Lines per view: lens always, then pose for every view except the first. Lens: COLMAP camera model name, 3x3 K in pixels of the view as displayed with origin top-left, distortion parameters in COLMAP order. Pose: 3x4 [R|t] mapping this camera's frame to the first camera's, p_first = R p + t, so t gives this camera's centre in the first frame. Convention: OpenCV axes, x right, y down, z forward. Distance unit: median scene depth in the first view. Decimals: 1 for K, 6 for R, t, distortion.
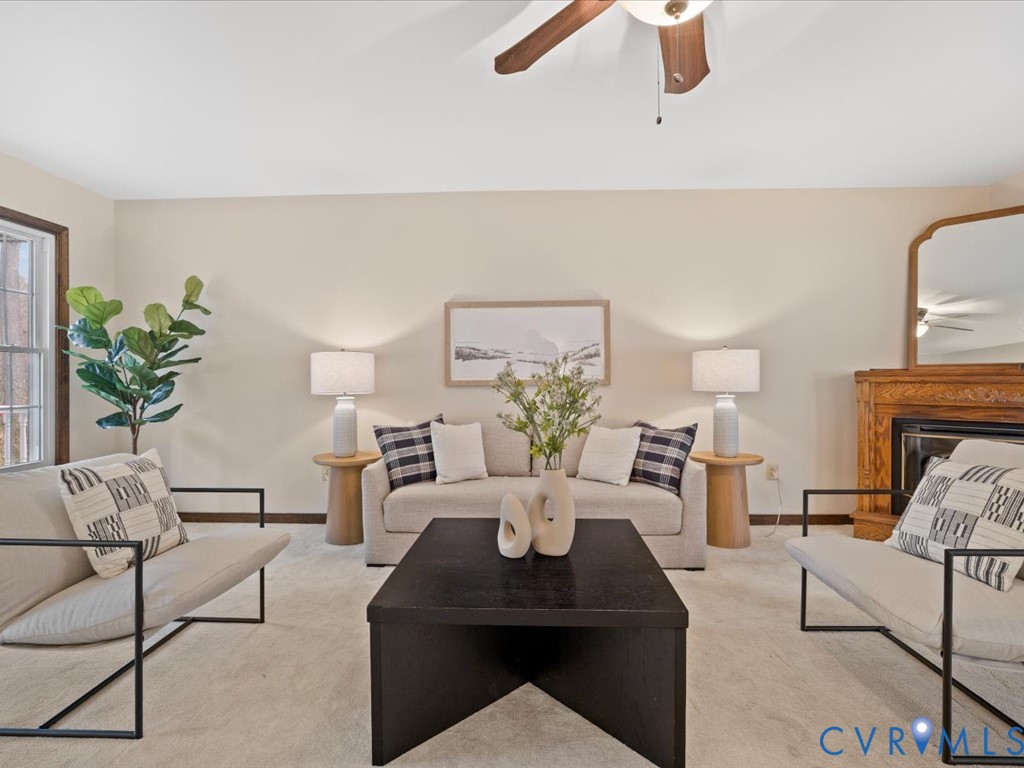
lens RADIAL K [[500.8, 0, 509.6], [0, 500.8, 378.8], [0, 0, 1]] dist [-0.053326, 0.024649]
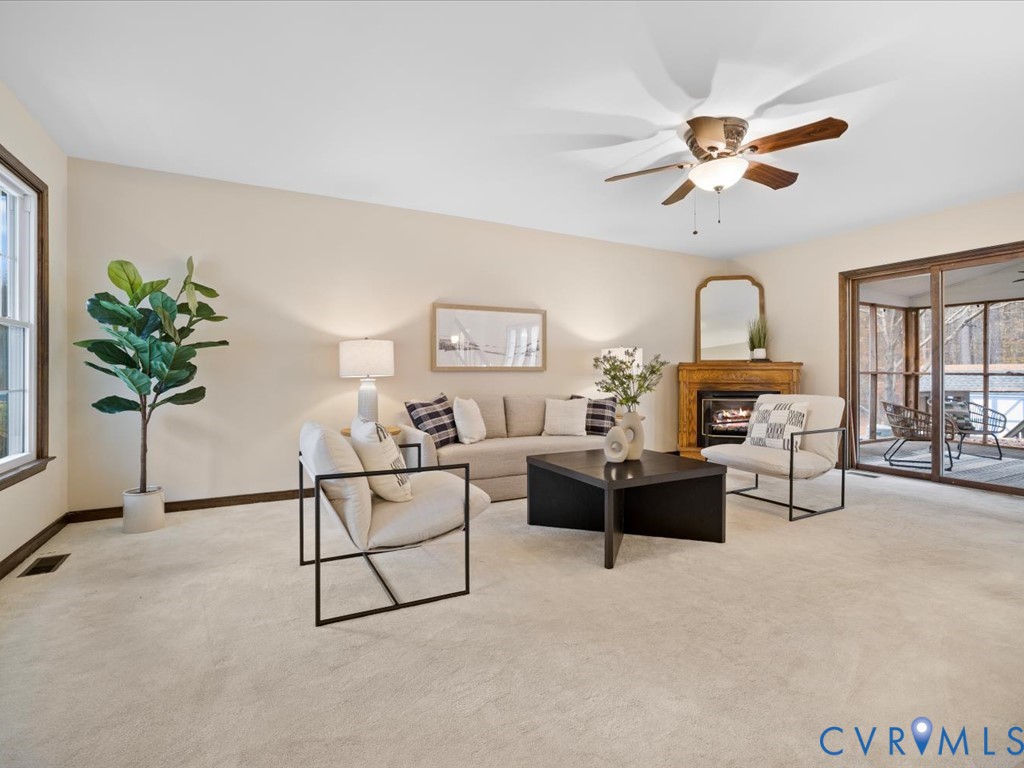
lens RADIAL K [[500.8, 0, 509.6], [0, 500.8, 378.8], [0, 0, 1]] dist [-0.053326, 0.024649]
pose [[0.865328, -0.000530, 0.501206, -0.656129], [-0.002892, 0.999978, 0.006050, 0.029200], [-0.501198, -0.006685, 0.865307, -0.178711]]
